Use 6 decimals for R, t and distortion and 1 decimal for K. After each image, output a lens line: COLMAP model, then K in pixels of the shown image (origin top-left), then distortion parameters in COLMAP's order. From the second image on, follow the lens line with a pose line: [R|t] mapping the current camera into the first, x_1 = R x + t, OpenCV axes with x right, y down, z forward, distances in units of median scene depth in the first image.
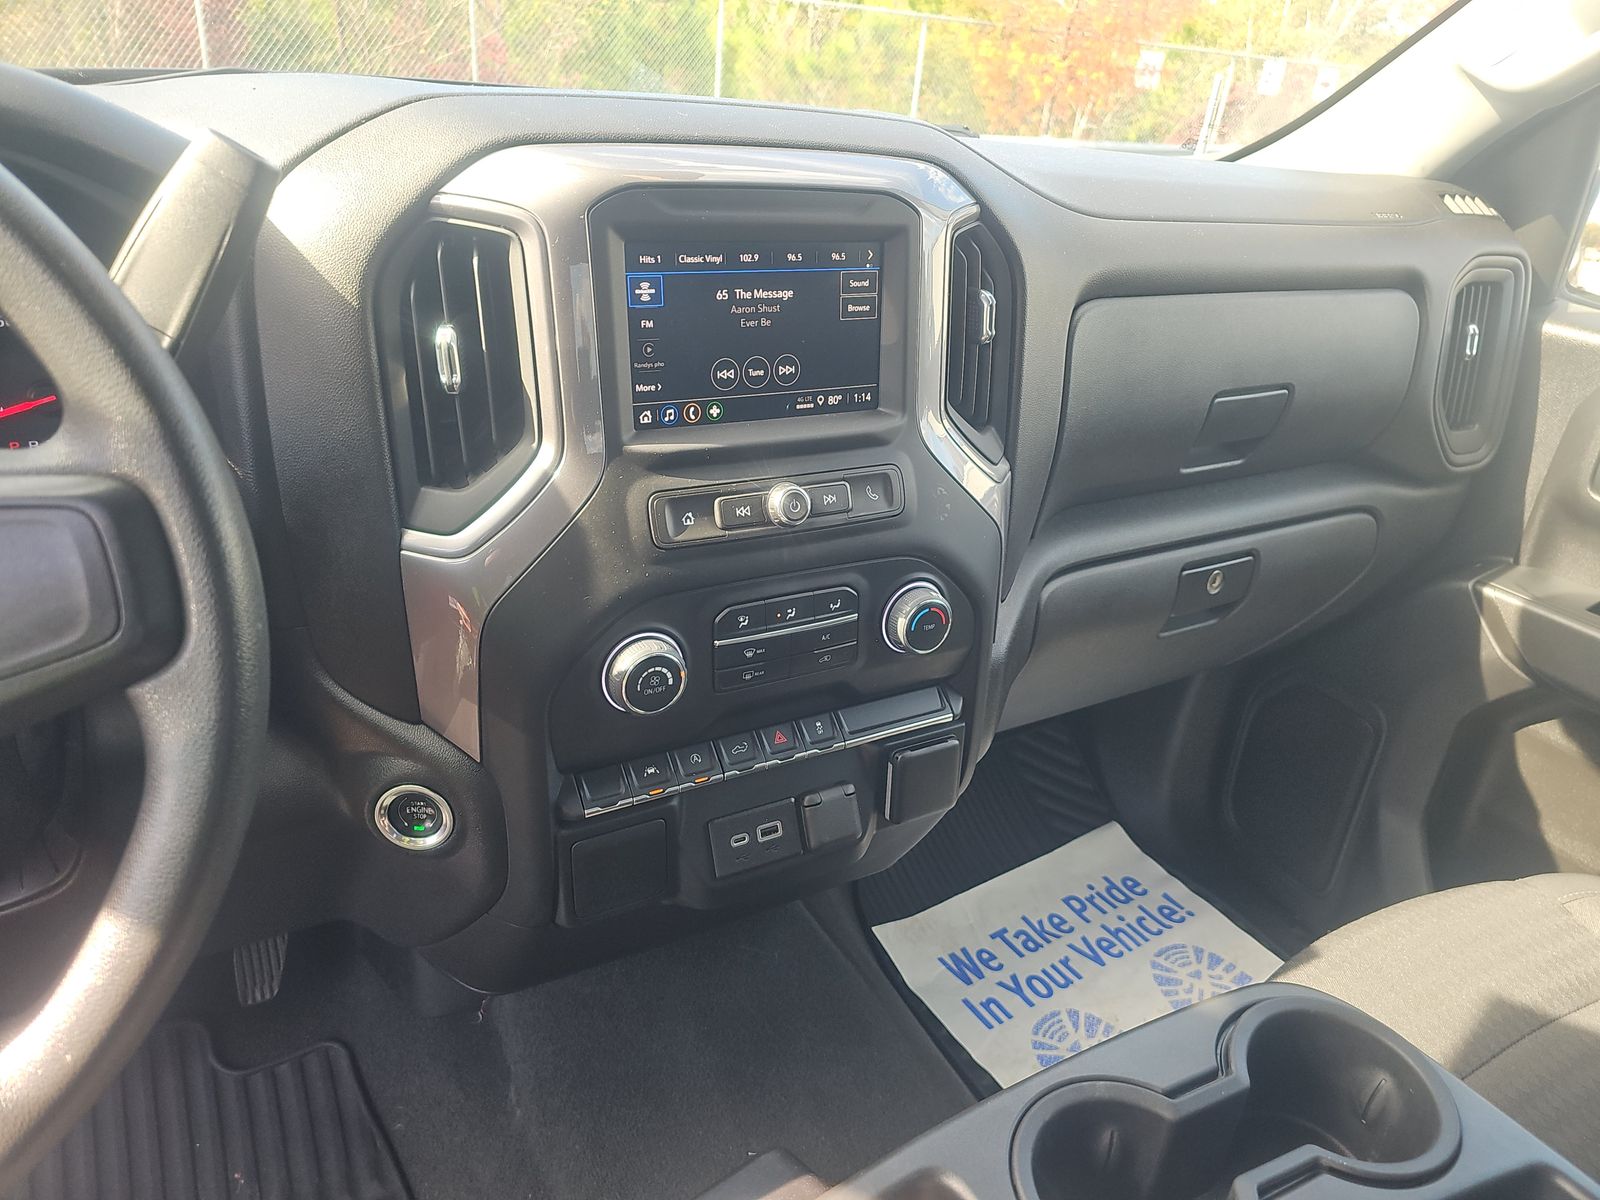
lens RADIAL K [[1046.0, 0, 768.5], [0, 1046.0, 600.3], [0, 0, 1]] dist [0.029457, -0.050700]
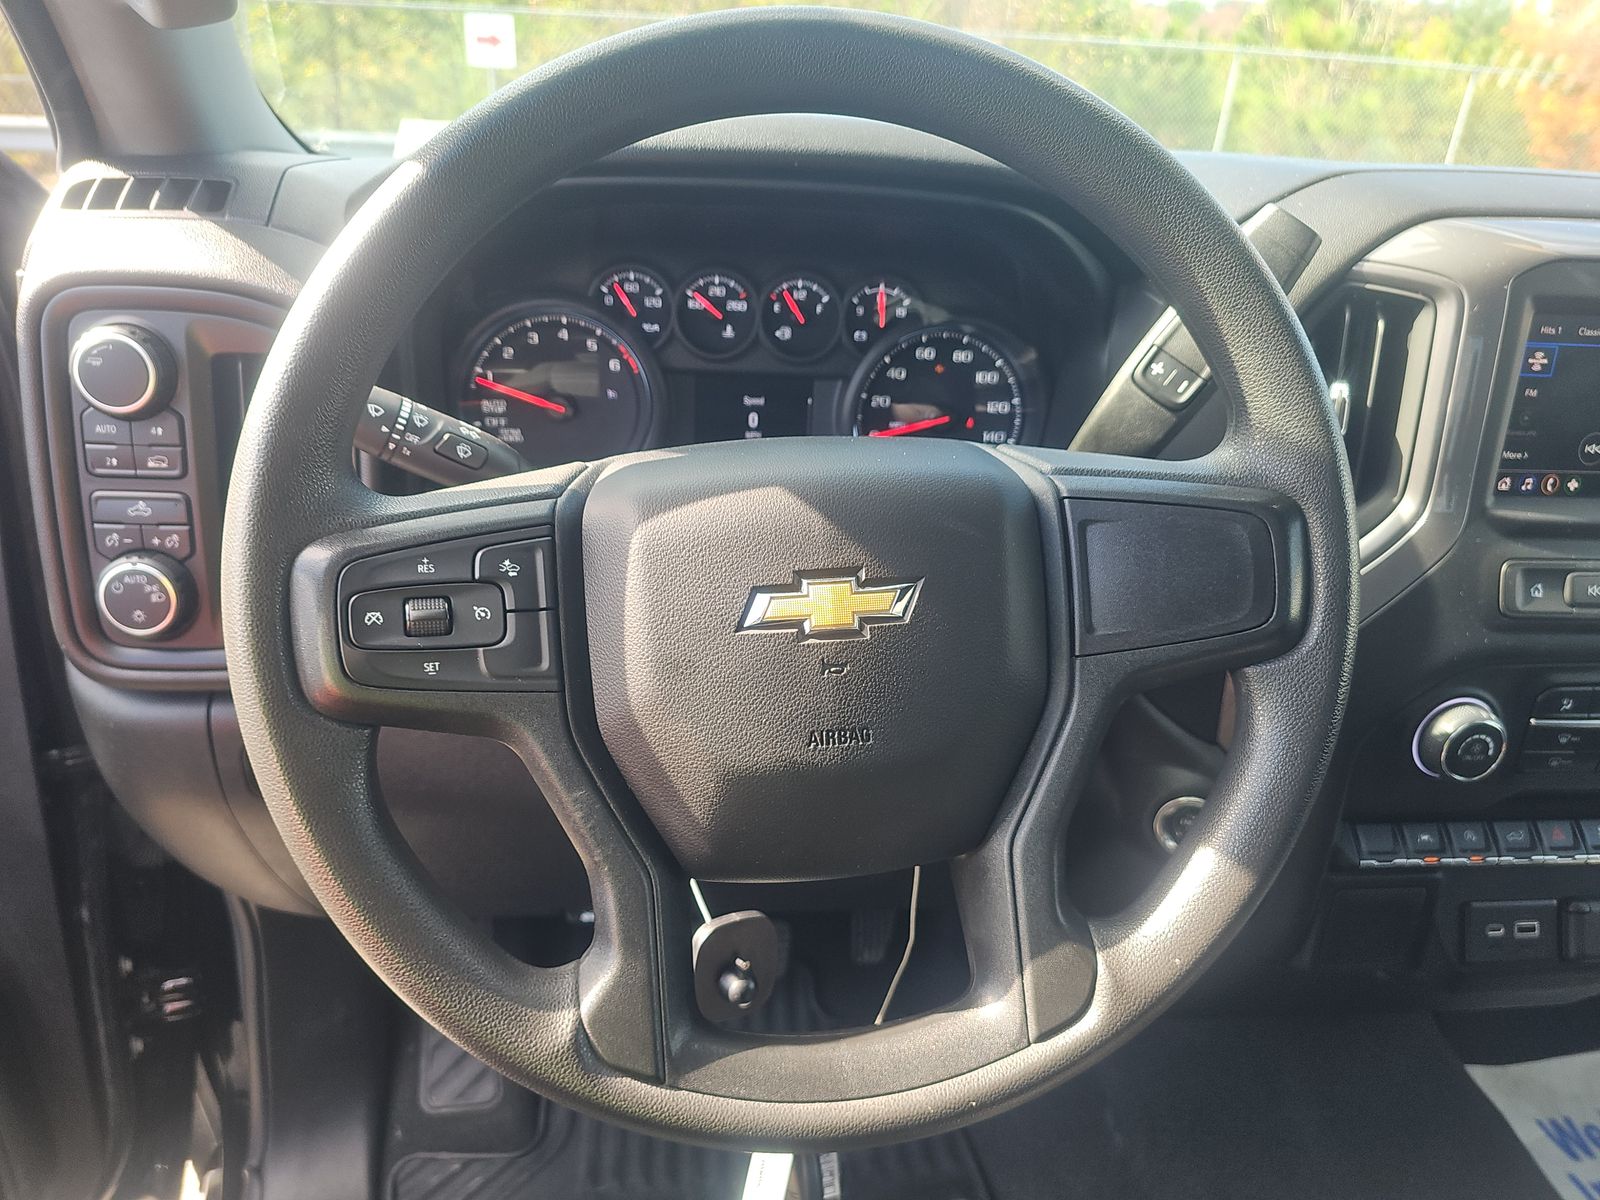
lens RADIAL K [[1046.0, 0, 768.5], [0, 1046.0, 600.3], [0, 0, 1]] dist [0.029457, -0.050700]
pose [[0.917377, 0.141290, -0.372097, -0.366272], [-0.159829, 0.986956, -0.019287, 0.064169], [0.364518, 0.077165, 0.927993, -0.167421]]
